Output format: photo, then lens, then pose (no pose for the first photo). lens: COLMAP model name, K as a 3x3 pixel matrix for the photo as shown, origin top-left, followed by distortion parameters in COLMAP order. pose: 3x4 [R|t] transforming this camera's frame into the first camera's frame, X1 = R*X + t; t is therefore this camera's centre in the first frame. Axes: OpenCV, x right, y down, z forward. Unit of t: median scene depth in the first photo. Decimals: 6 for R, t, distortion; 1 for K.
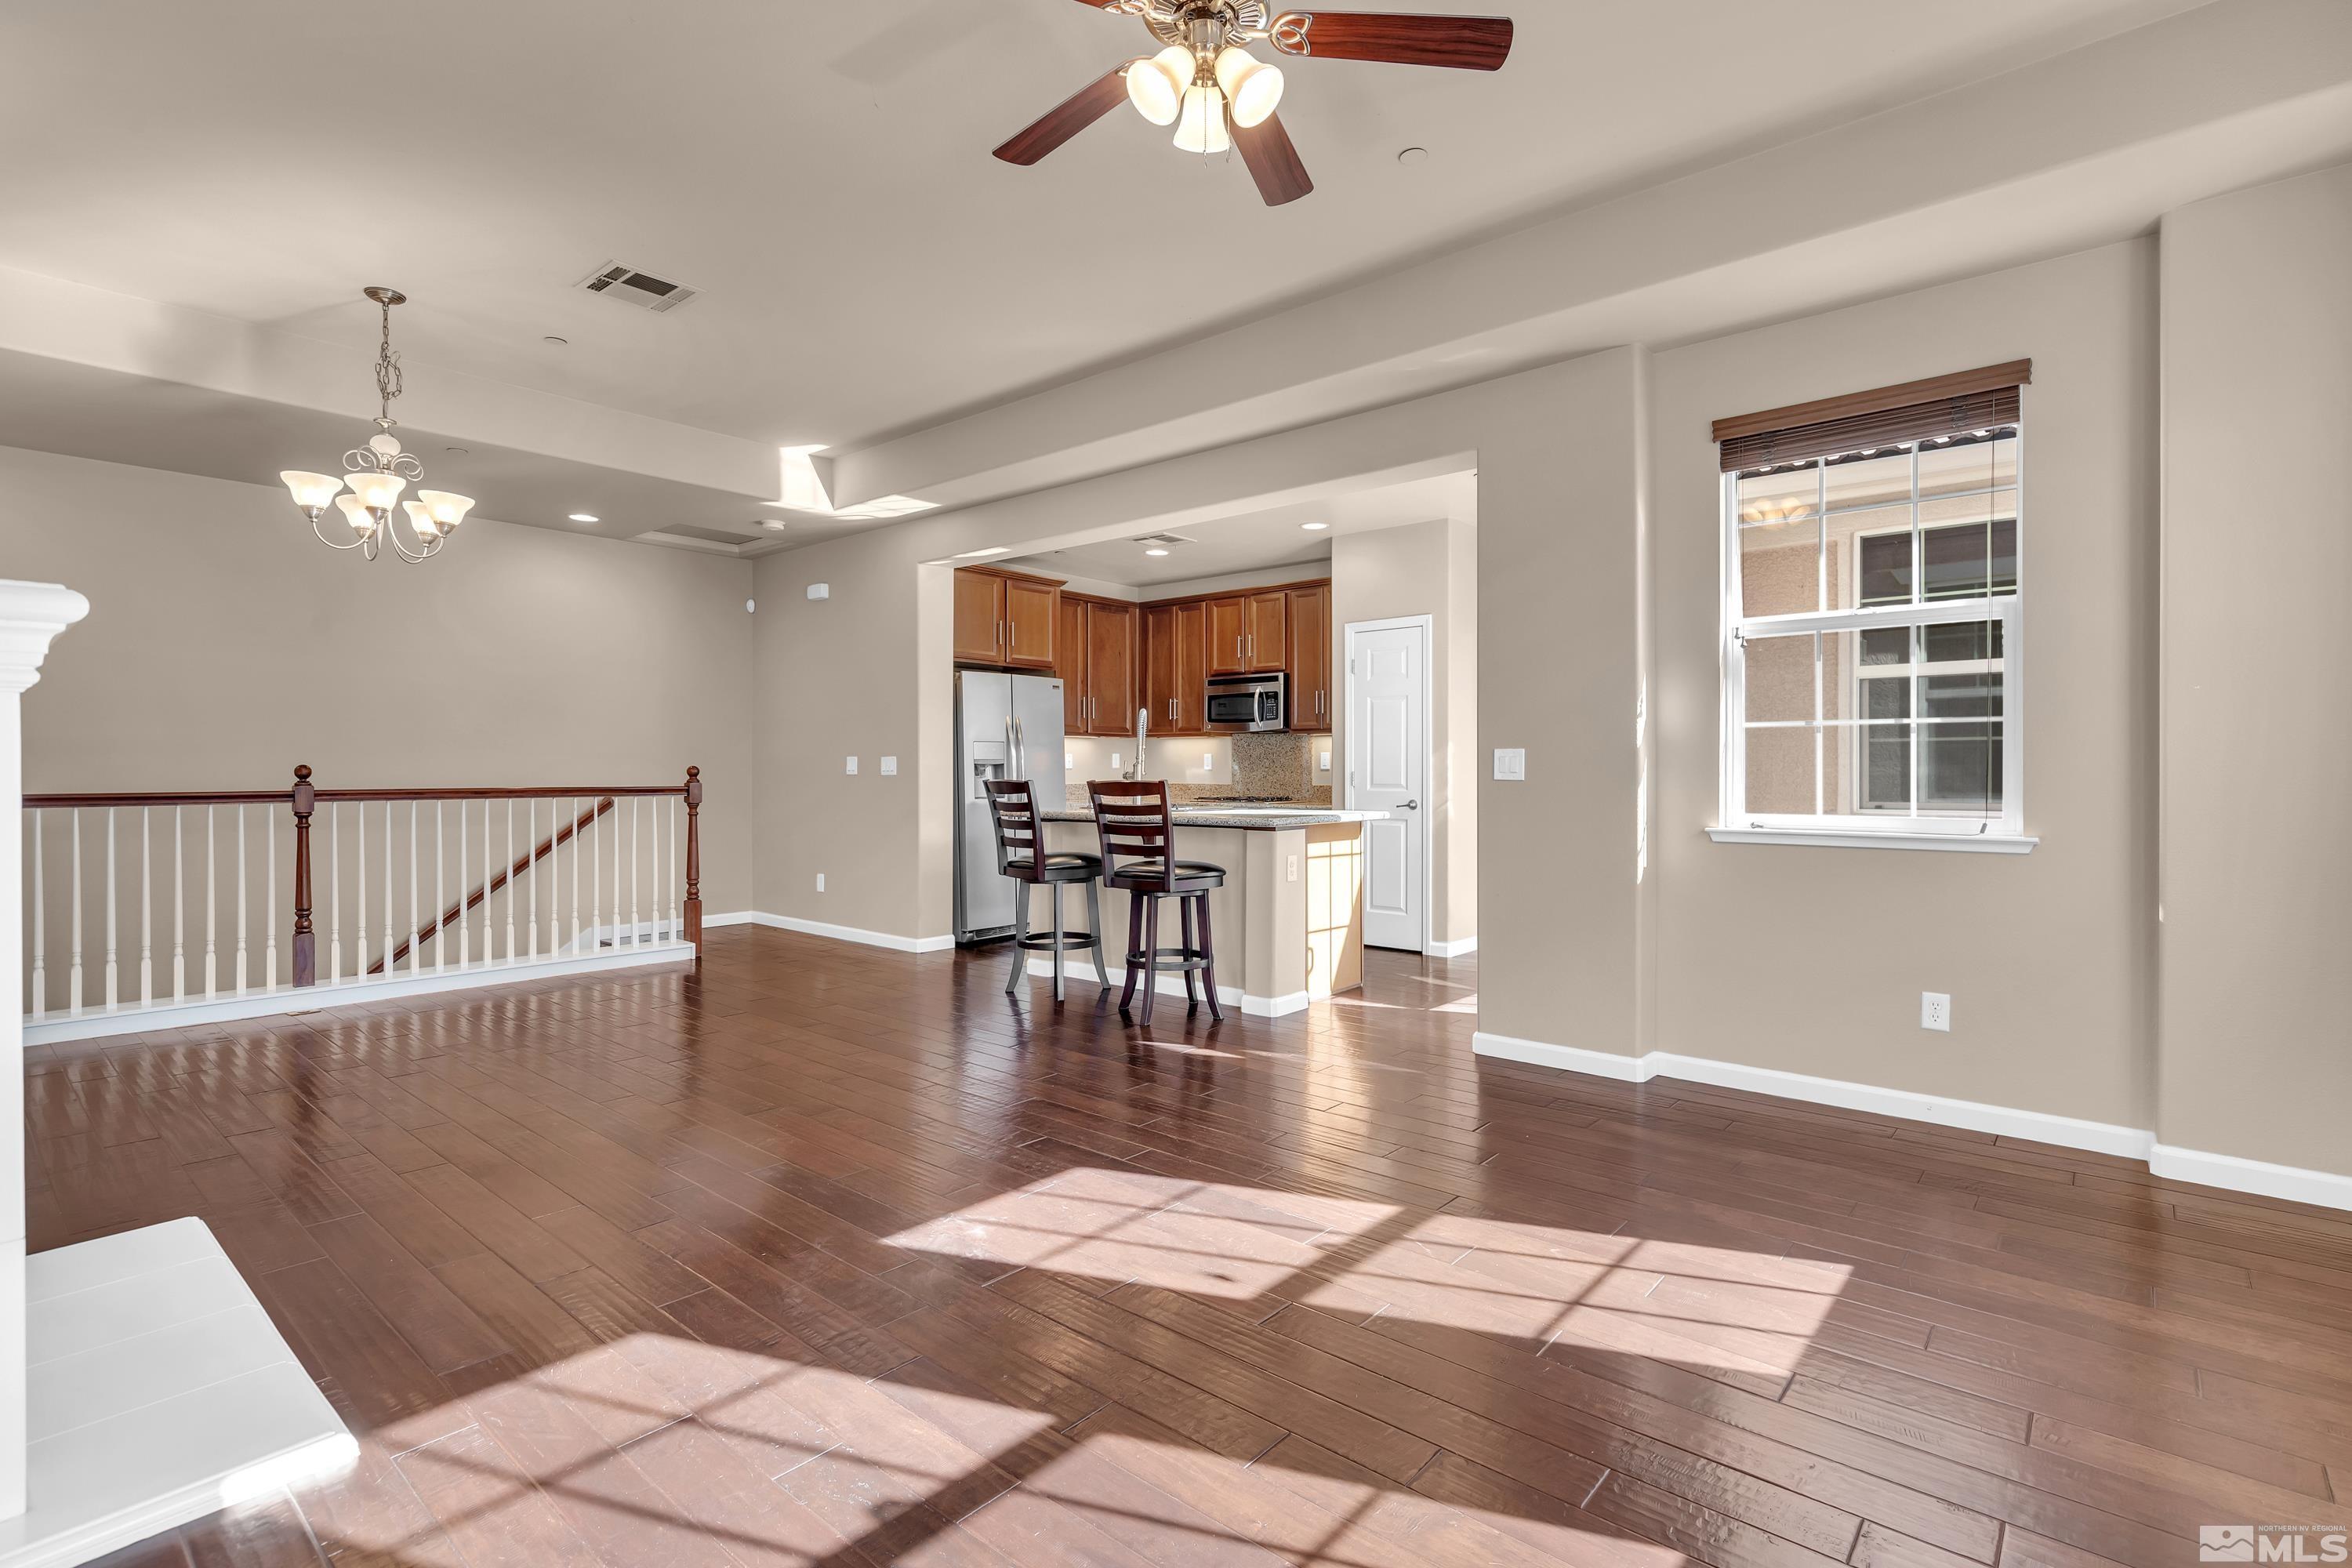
lens RADIAL K [[1089.8, 0, 1176.6], [0, 1089.8, 774.8], [0, 0, 1]] dist [0.000457, 0.000043]
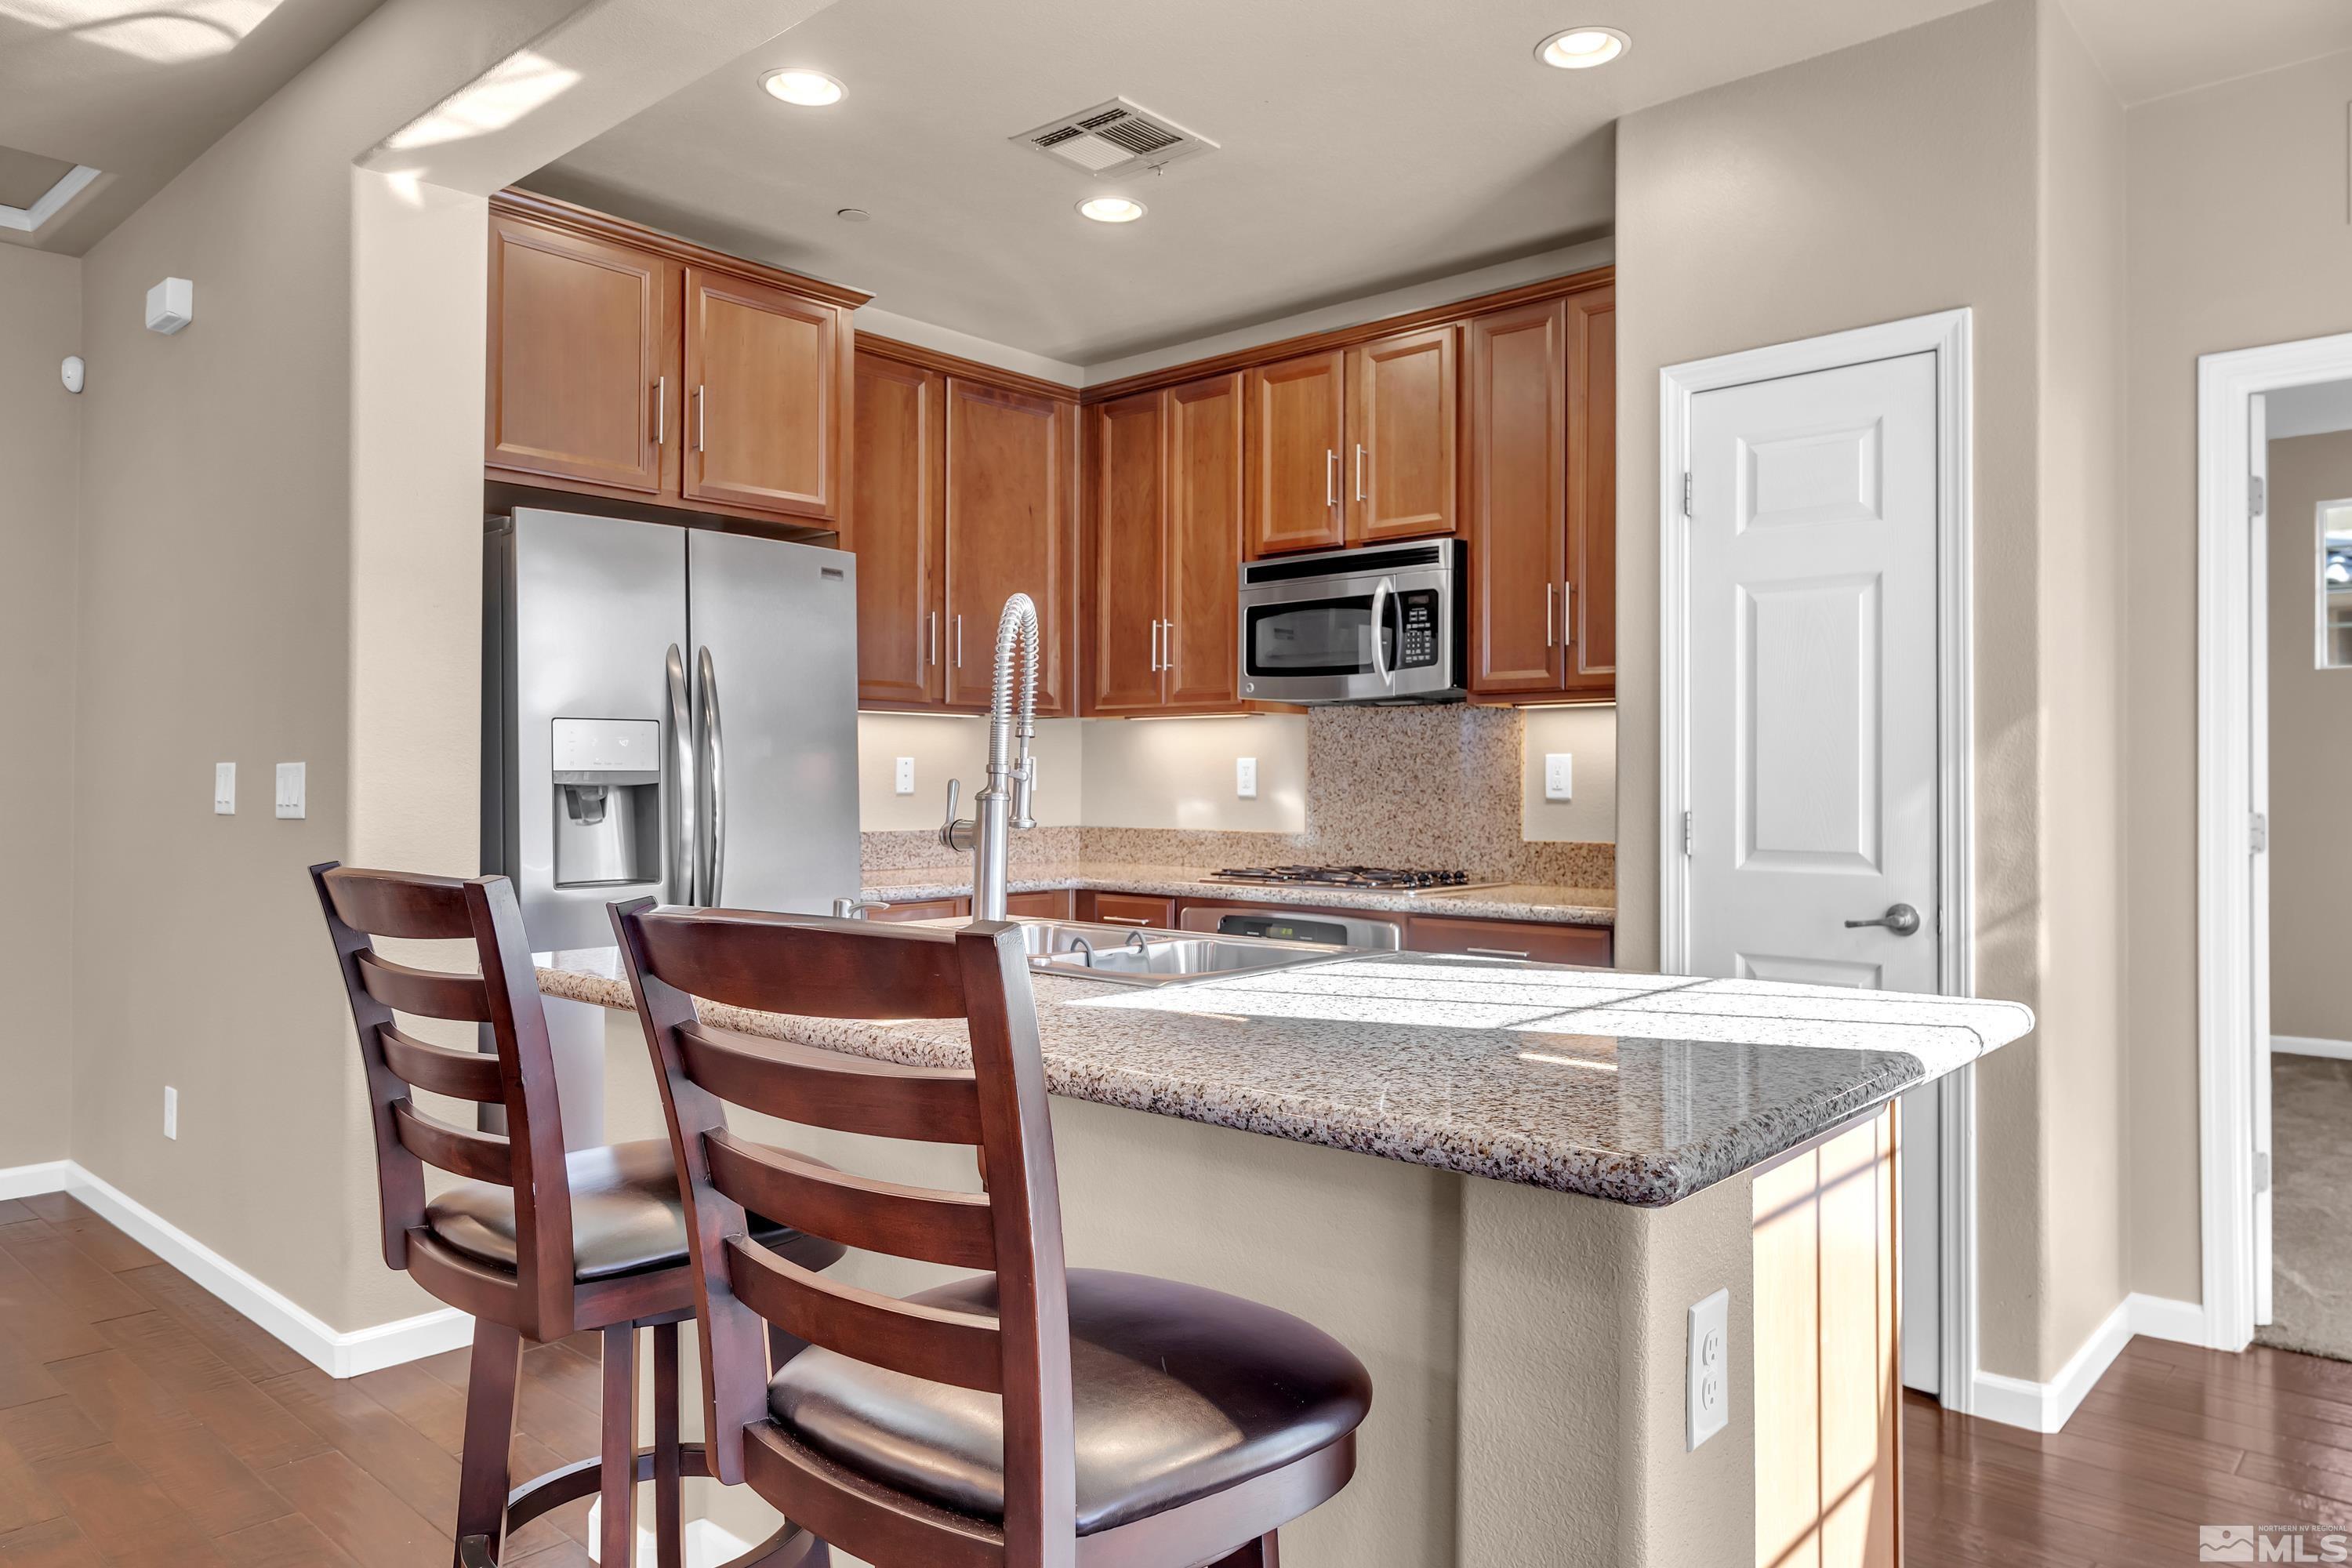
lens RADIAL K [[1525.5, 0, 1187.6], [0, 1525.5, 770.4], [0, 0, 1]] dist [0.003361, 0.000539]
pose [[0.999984, 0.002656, -0.004906, 0.010397], [-0.002705, 0.999946, -0.010005, -0.009132], [0.004879, 0.010019, 0.999938, 0.472250]]
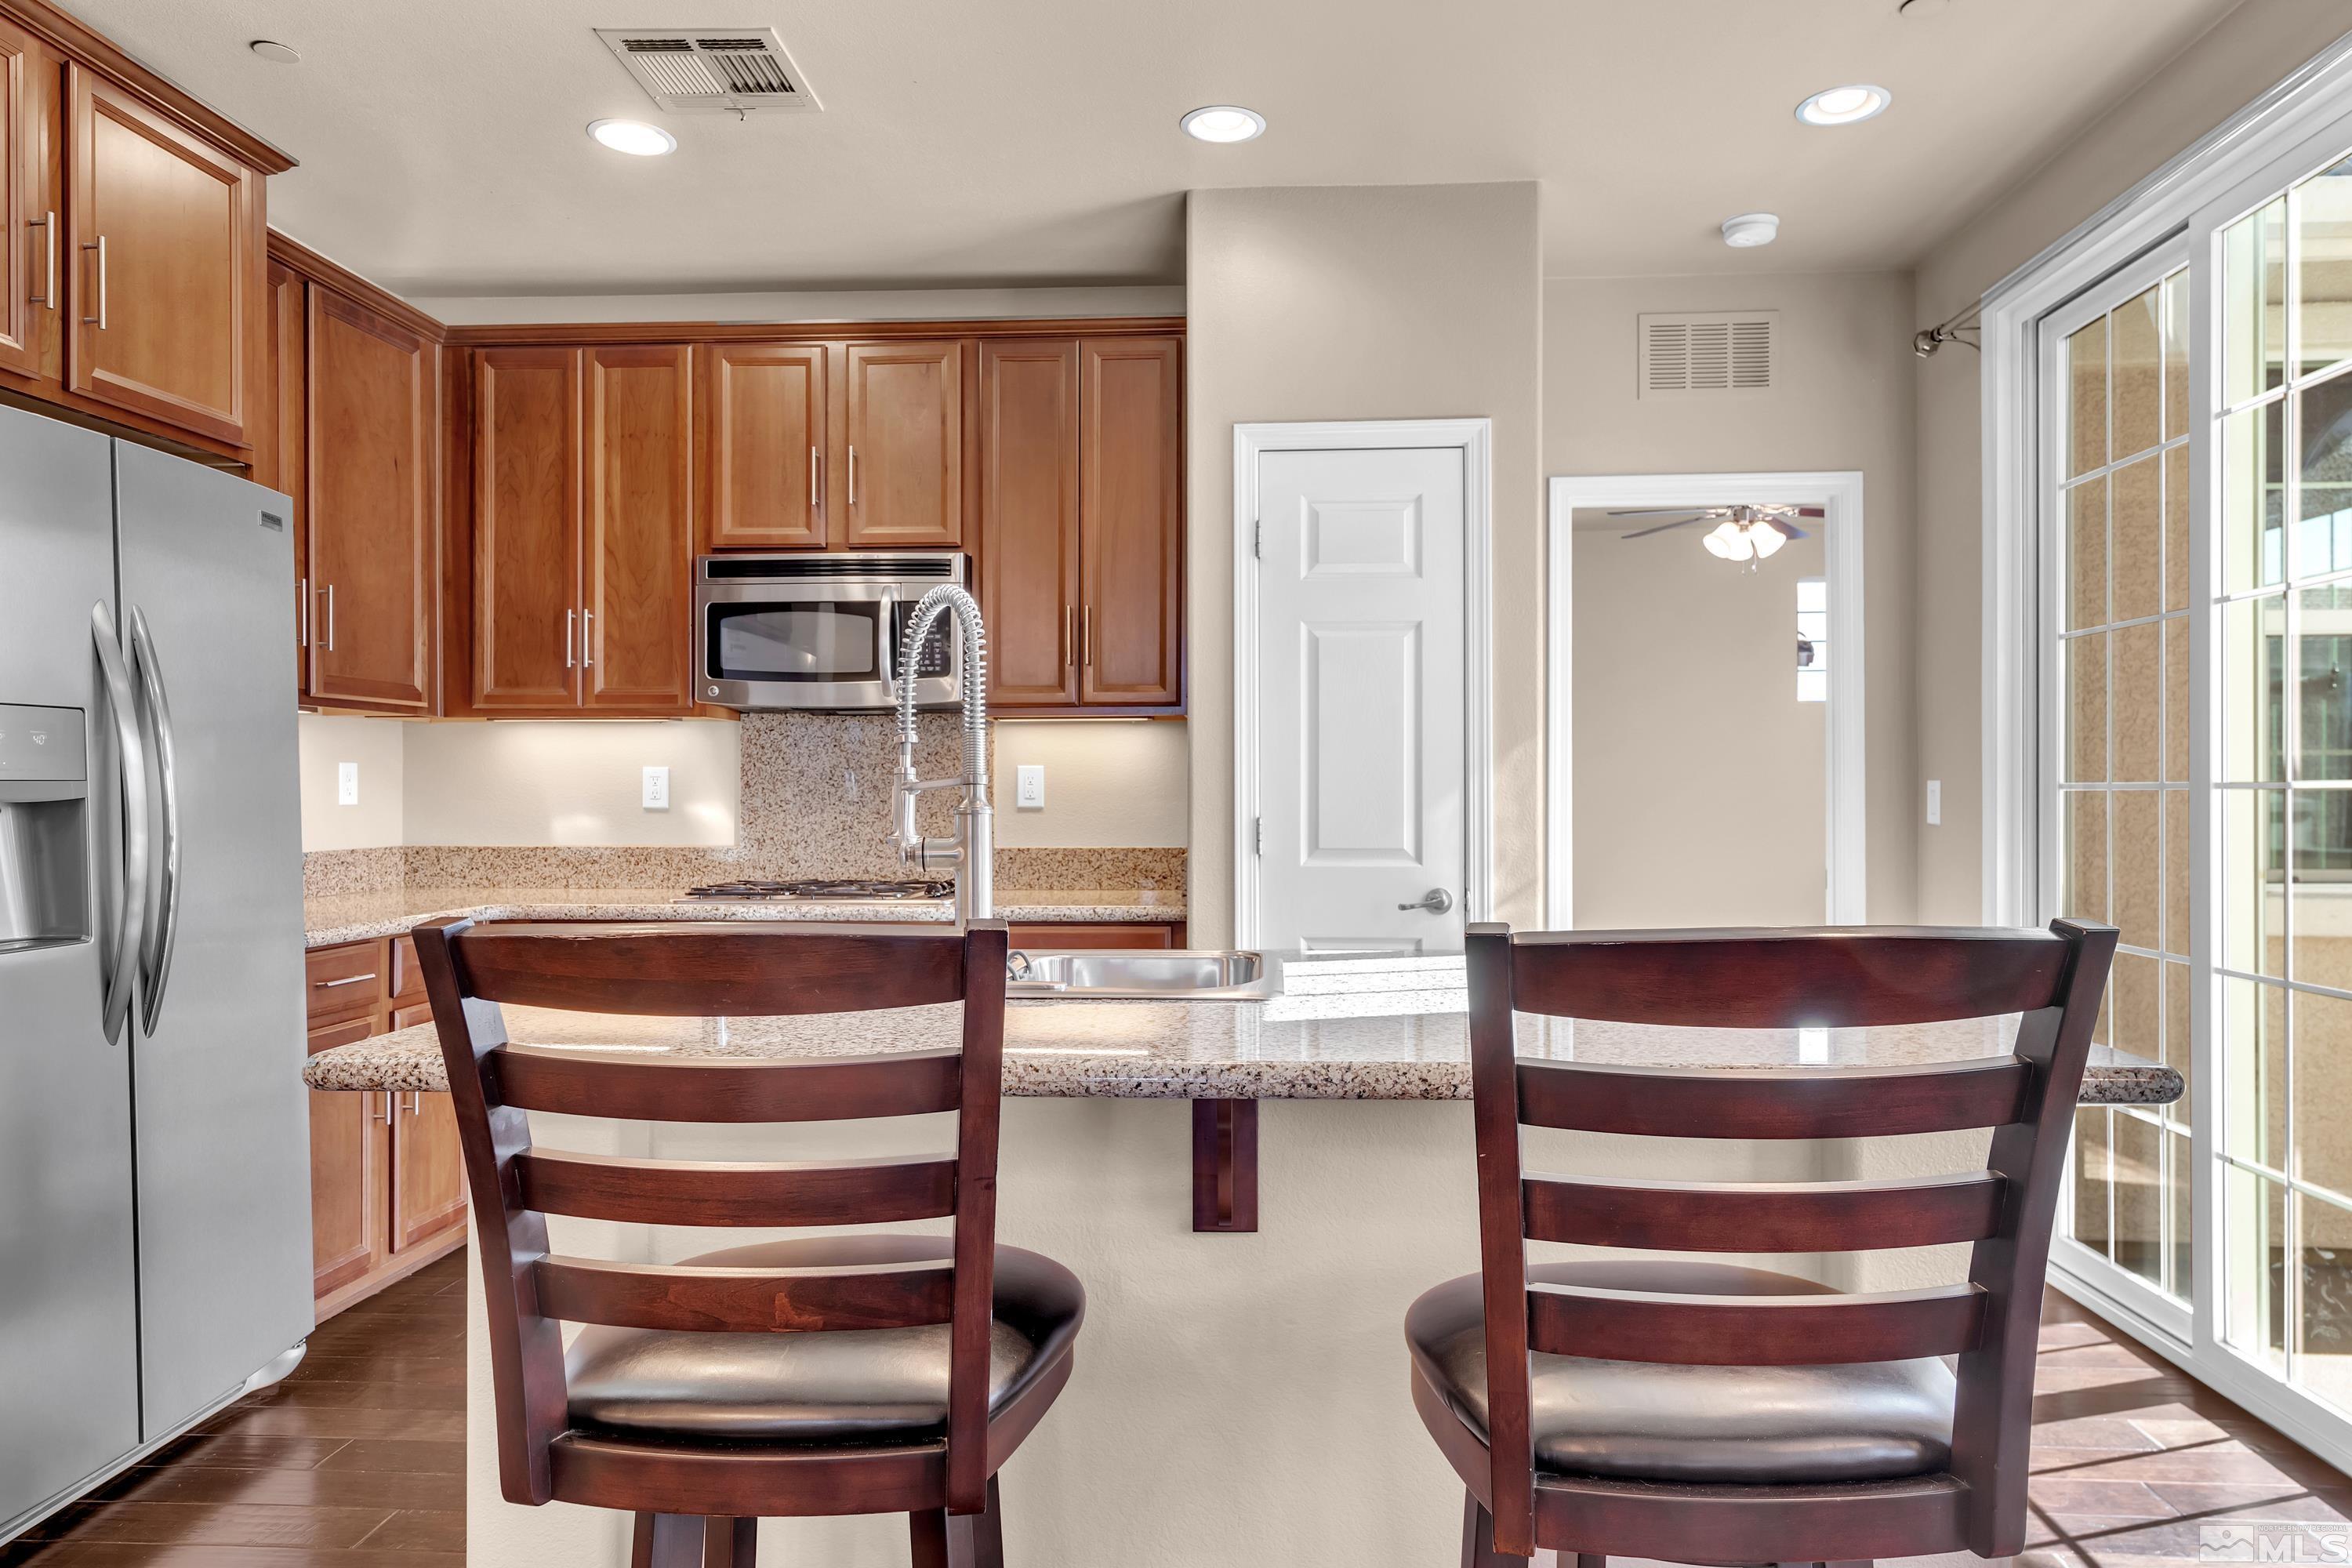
lens RADIAL K [[1469.2, 0, 1181.8], [0, 1469.2, 799.8], [0, 0, 1]] dist [0.004349, -0.001169]
pose [[0.788791, -0.004326, 0.614646, -0.153801], [0.002804, 0.999990, 0.003439, -0.009503], [-0.614655, -0.000990, 0.788796, 0.541717]]
